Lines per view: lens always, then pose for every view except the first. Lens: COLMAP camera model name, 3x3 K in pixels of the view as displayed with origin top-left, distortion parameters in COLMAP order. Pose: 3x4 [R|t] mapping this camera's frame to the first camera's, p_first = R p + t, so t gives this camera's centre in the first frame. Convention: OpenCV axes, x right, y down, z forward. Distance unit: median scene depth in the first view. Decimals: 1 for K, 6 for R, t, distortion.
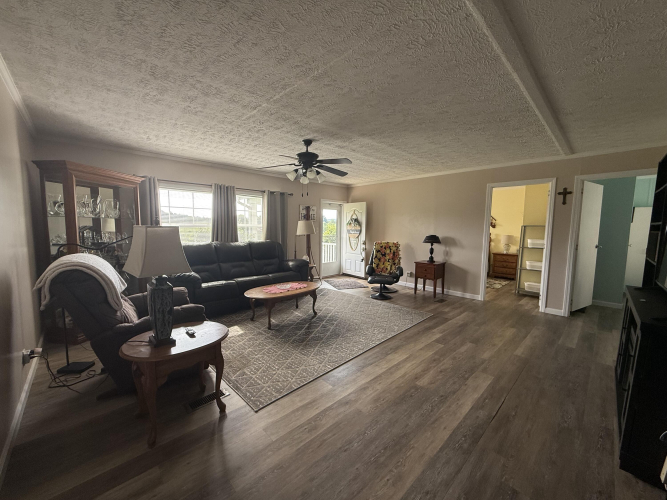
lens RADIAL K [[265.6, 0, 333.0], [0, 265.6, 251.8], [0, 0, 1]] dist [-0.004102, 0.000535]
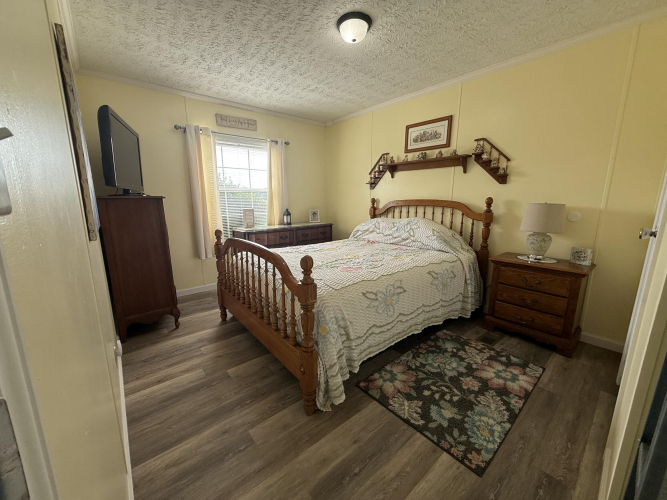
lens RADIAL K [[265.6, 0, 331.1], [0, 265.6, 246.4], [0, 0, 1]] dist [-0.004102, 0.000535]
pose [[0.997798, 0.001838, -0.066302, 0.095831], [0.004293, 0.995730, 0.092218, -0.009493], [0.066188, -0.092300, 0.993529, 0.149163]]
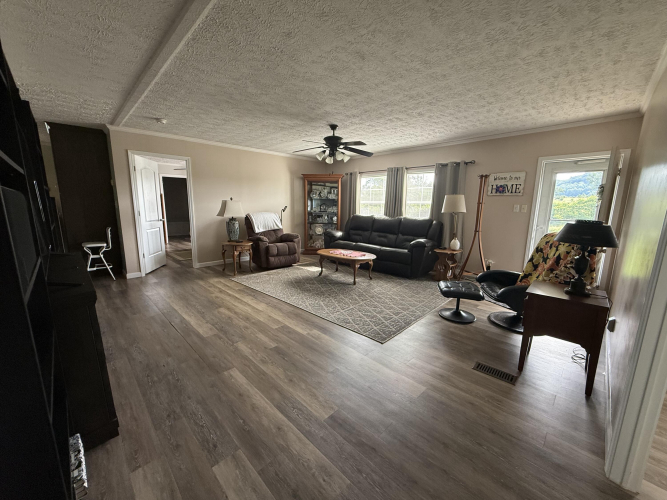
lens RADIAL K [[265.6, 0, 330.5], [0, 265.6, 251.7], [0, 0, 1]] dist [-0.004102, 0.000535]
pose [[0.014751, 0.167843, -0.985703, 1.383192], [-0.105298, 0.980590, 0.165396, -0.086465], [0.994331, 0.101352, 0.032138, 1.227362]]
